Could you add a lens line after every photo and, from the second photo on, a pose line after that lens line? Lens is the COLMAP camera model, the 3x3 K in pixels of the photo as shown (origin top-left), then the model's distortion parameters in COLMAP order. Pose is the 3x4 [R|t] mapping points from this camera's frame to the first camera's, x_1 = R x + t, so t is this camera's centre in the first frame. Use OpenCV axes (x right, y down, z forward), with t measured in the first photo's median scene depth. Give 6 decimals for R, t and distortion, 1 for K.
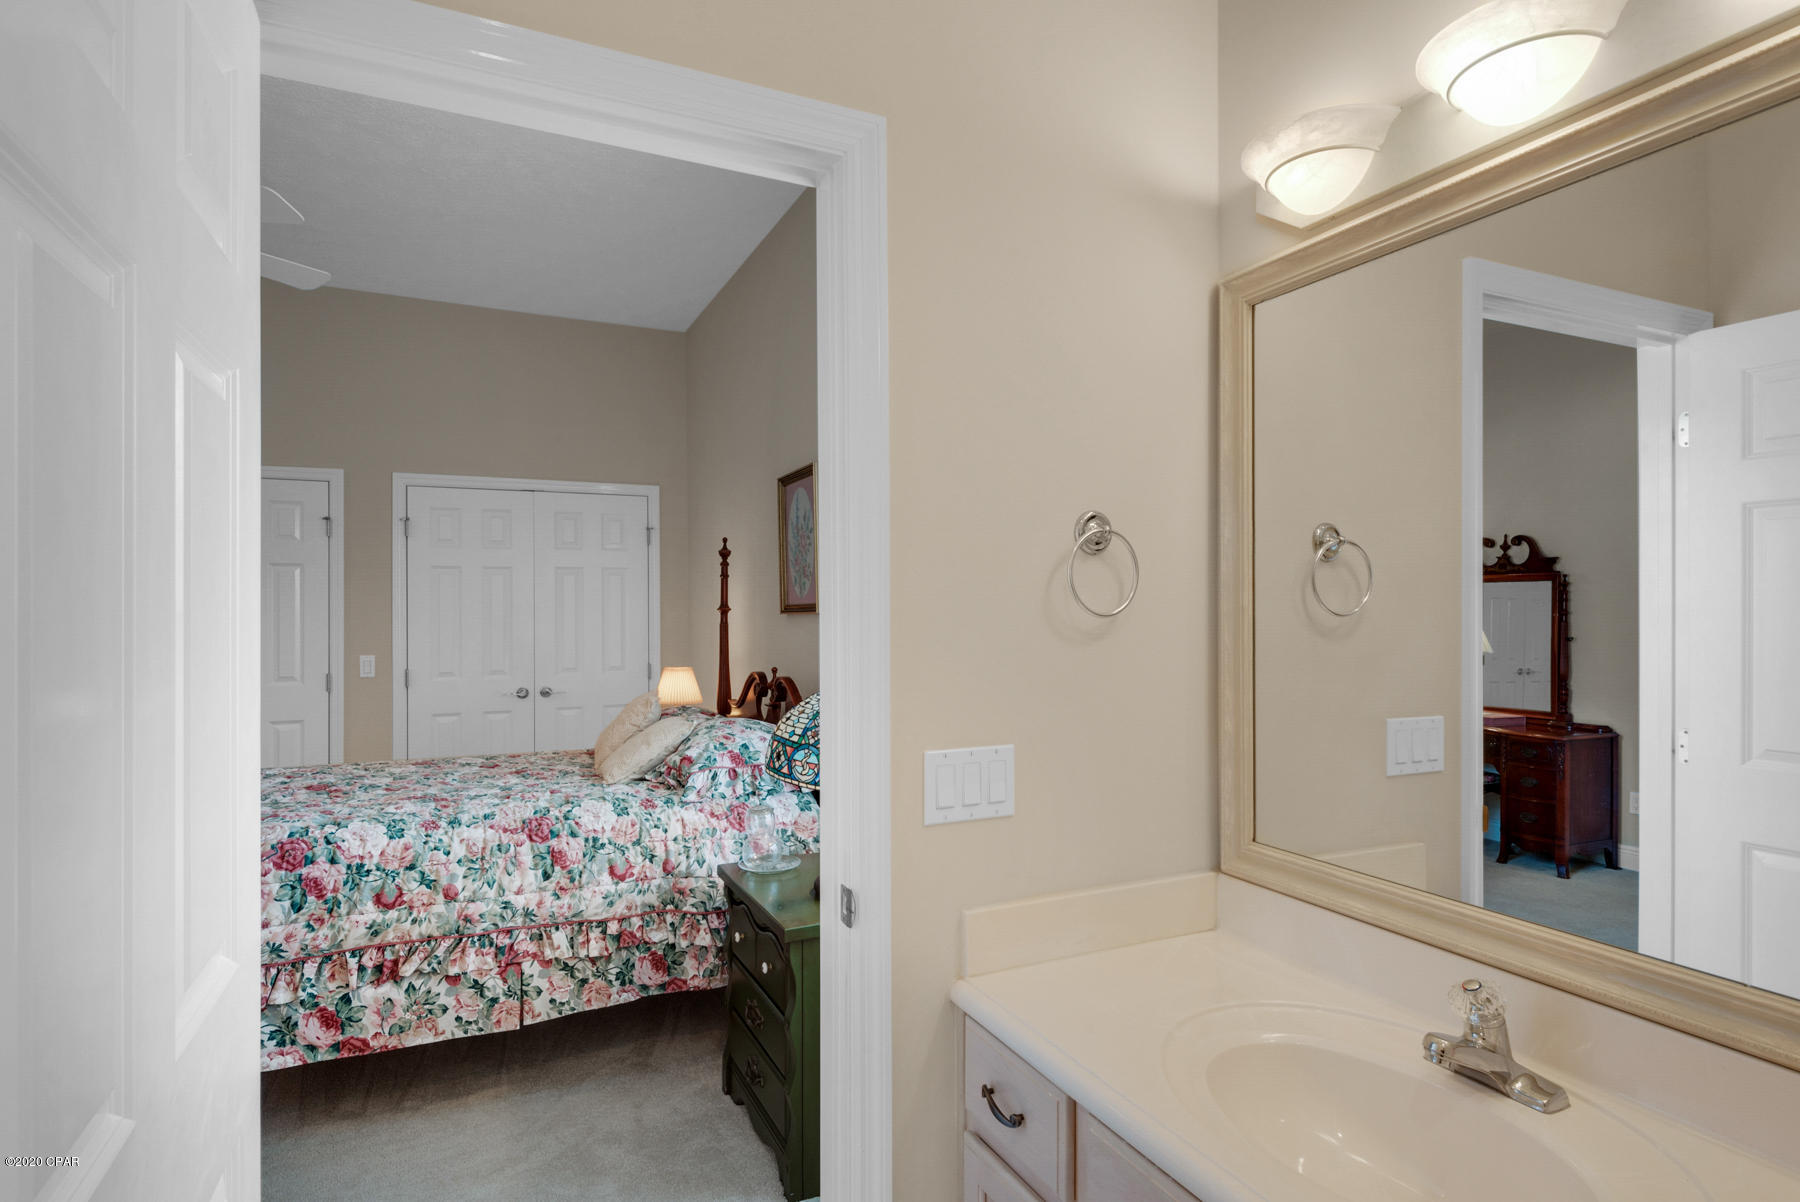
lens RADIAL K [[970.0, 0, 910.9], [0, 970.0, 603.1], [0, 0, 1]] dist [0.026589, -0.005321]
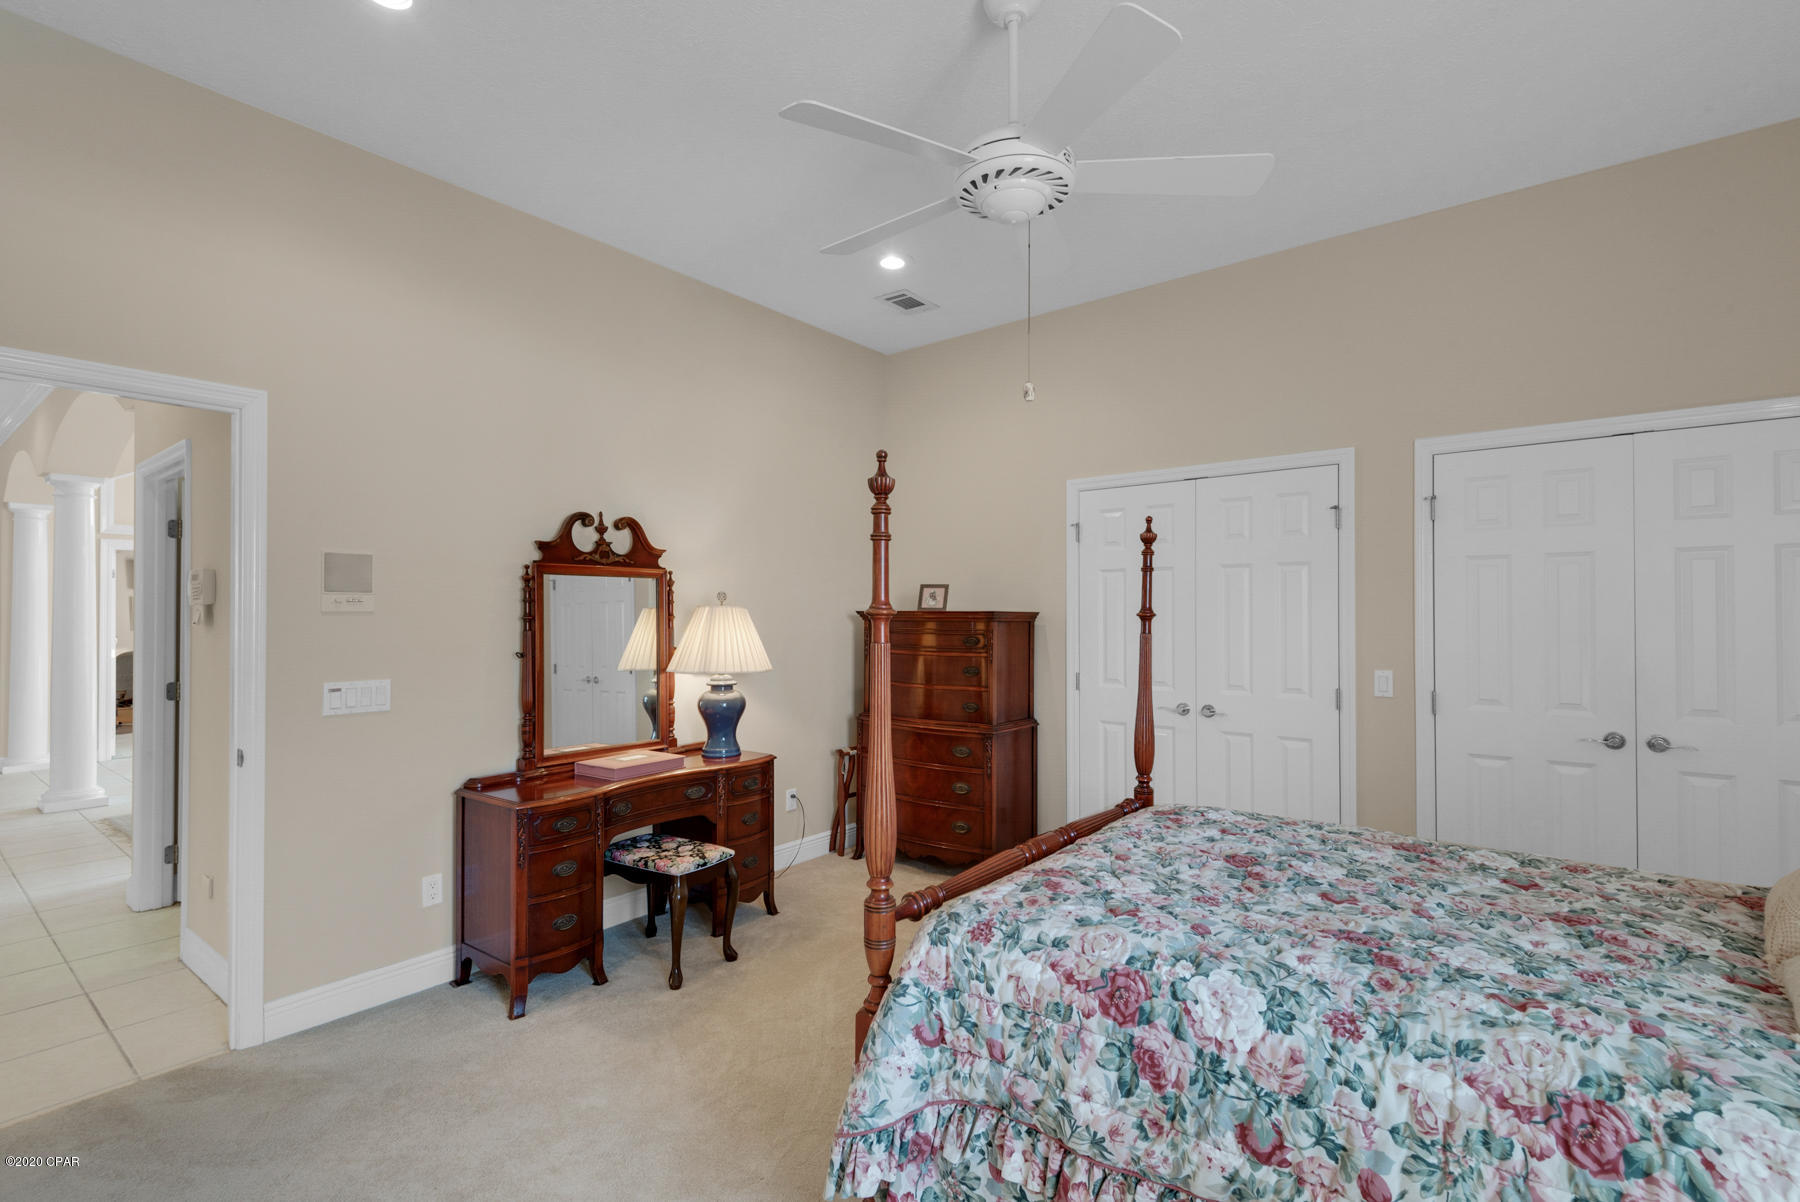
lens RADIAL K [[832.4, 0, 909.9], [0, 832.4, 602.2], [0, 0, 1]] dist [0.017289, -0.008271]
pose [[0.450569, -0.005470, -0.892725, -0.194536], [-0.001290, 0.999976, -0.006778, 0.003462], [0.892741, 0.004205, 0.450551, 0.589862]]
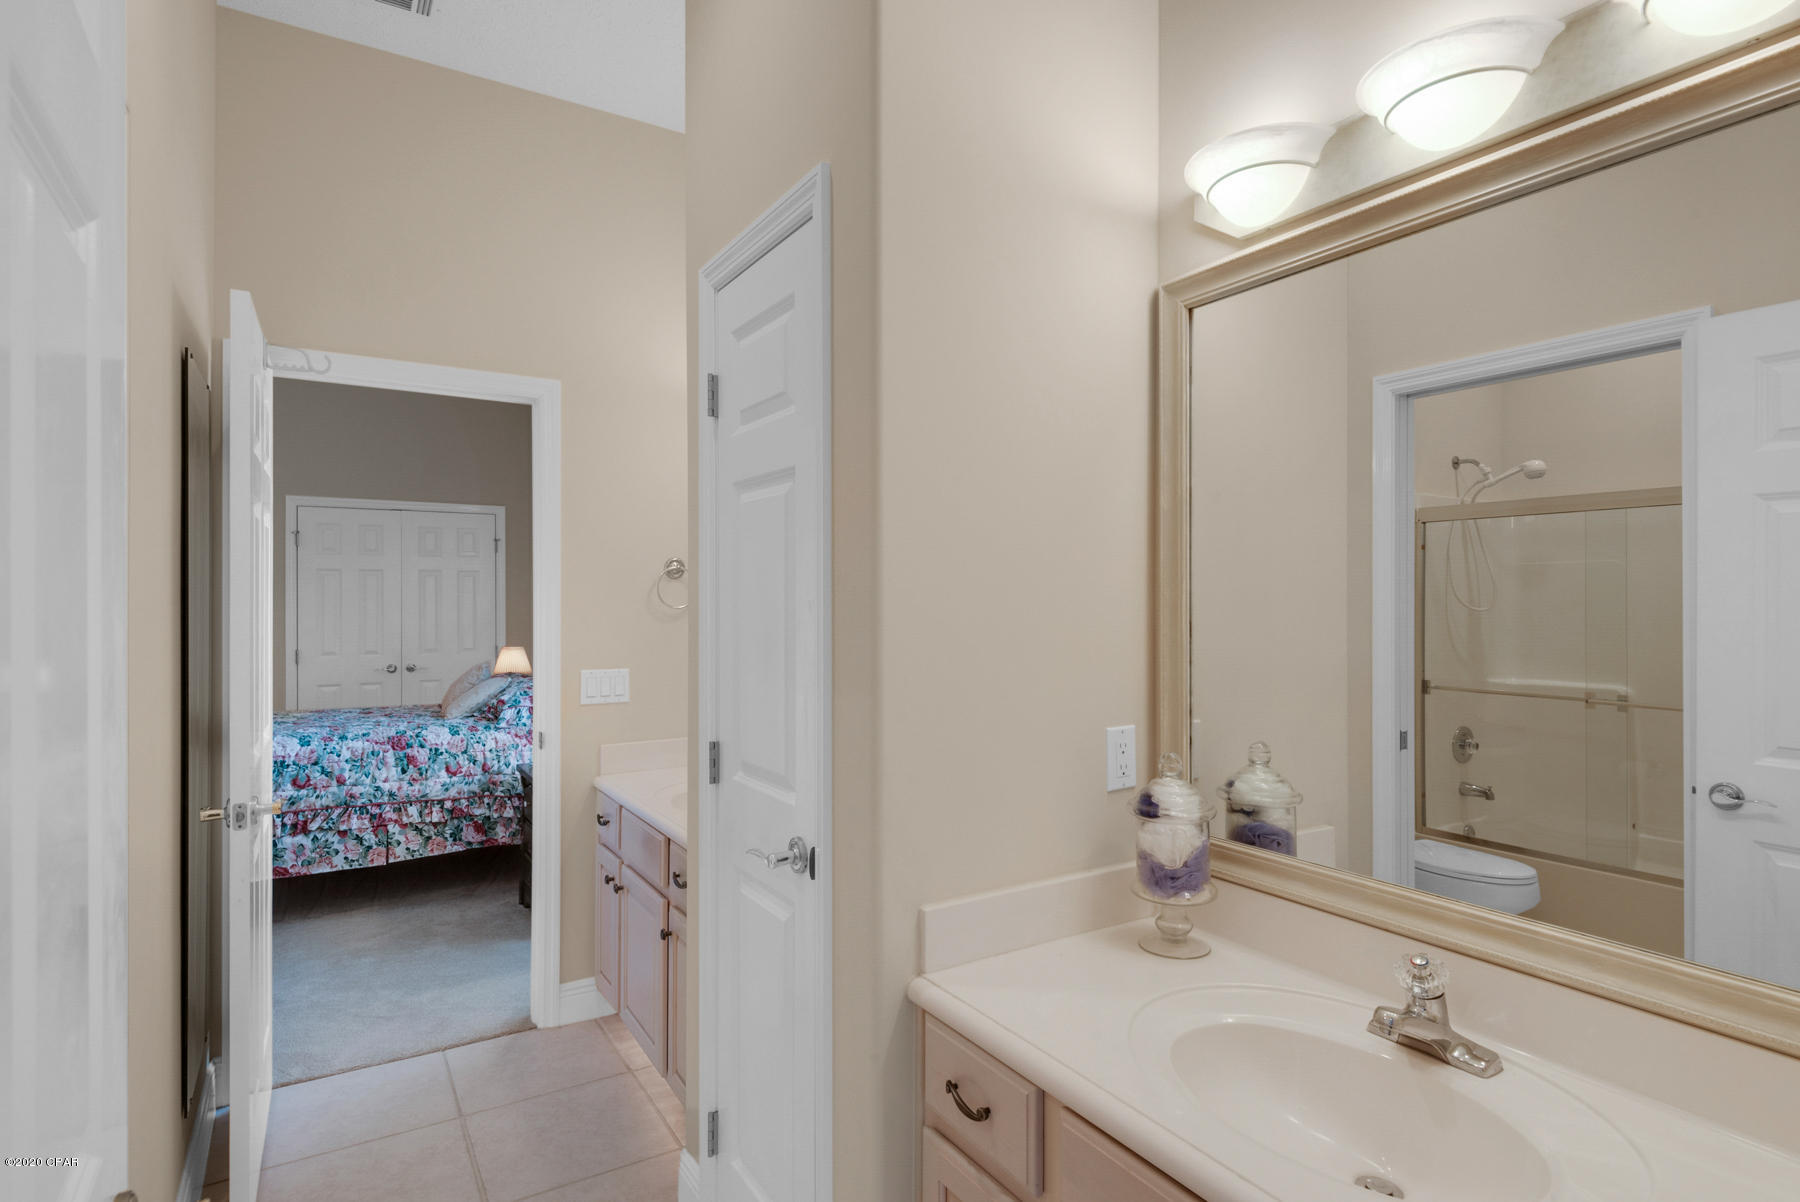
lens RADIAL K [[970.0, 0, 900.4], [0, 970.0, 598.4], [0, 0, 1]] dist [0.026589, -0.005321]
pose [[0.995440, 0.002276, 0.095367, 0.288563], [-0.002375, 0.999997, 0.000923, -0.006433], [-0.095364, -0.001145, 0.995442, -0.683912]]
